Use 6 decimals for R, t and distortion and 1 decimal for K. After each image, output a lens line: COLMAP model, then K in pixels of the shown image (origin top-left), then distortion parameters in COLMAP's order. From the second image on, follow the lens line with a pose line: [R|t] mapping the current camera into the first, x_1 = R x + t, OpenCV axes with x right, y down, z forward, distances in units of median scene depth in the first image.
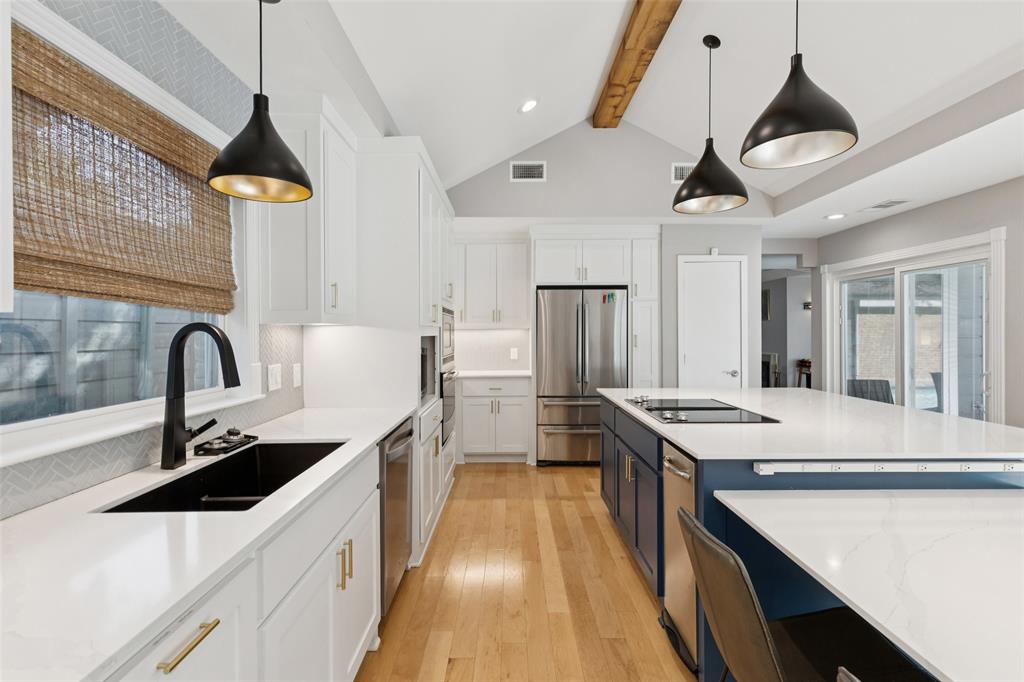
lens RADIAL K [[469.3, 0, 510.8], [0, 469.3, 335.2], [0, 0, 1]] dist [0.000306, -0.000072]
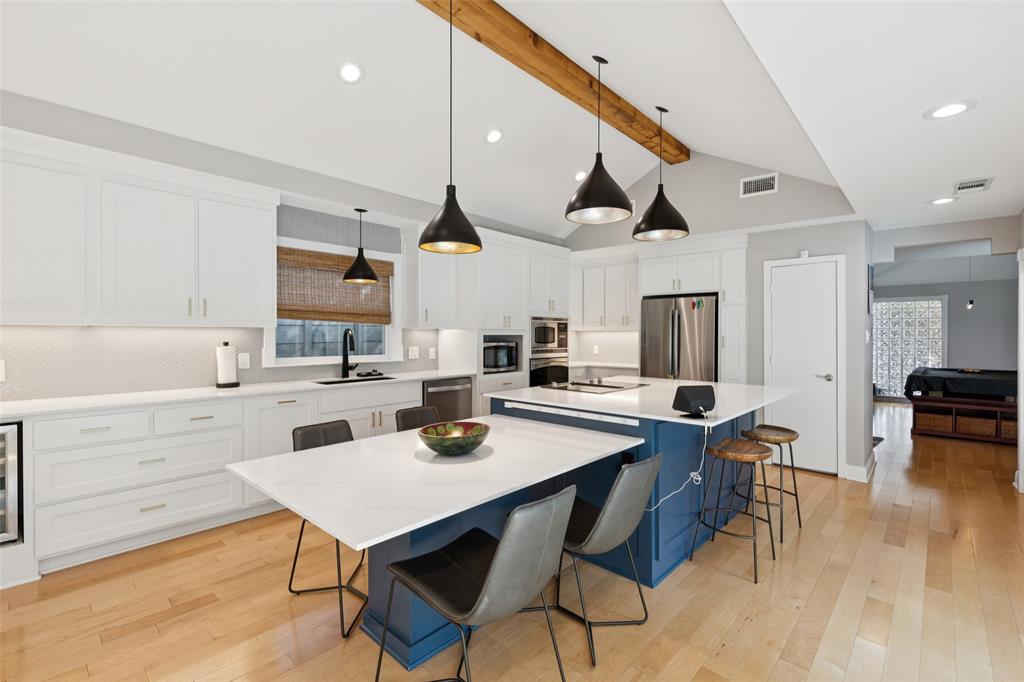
lens RADIAL K [[458.2, 0, 520.1], [0, 458.2, 338.5], [0, 0, 1]] dist [0.001590, 0.000064]
pose [[0.742622, 0.014947, -0.669544, 0.804988], [-0.011269, 0.999888, 0.009823, -0.002137], [0.669616, 0.000251, 0.742708, -0.159637]]
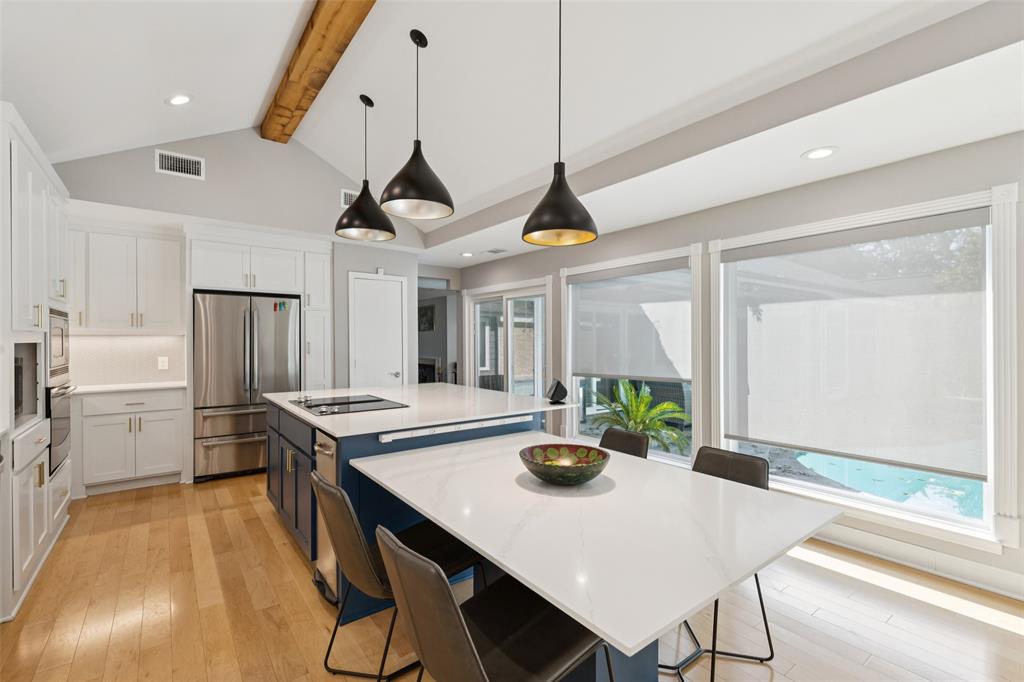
lens RADIAL K [[454.7, 0, 517.3], [0, 454.7, 344.8], [0, 0, 1]] dist [0.009882, 0.000120]
pose [[0.790226, -0.001194, 0.612815, 0.008883], [-0.001513, 0.999991, 0.003898, 0.000463], [-0.612814, -0.004008, 0.790217, -0.135591]]
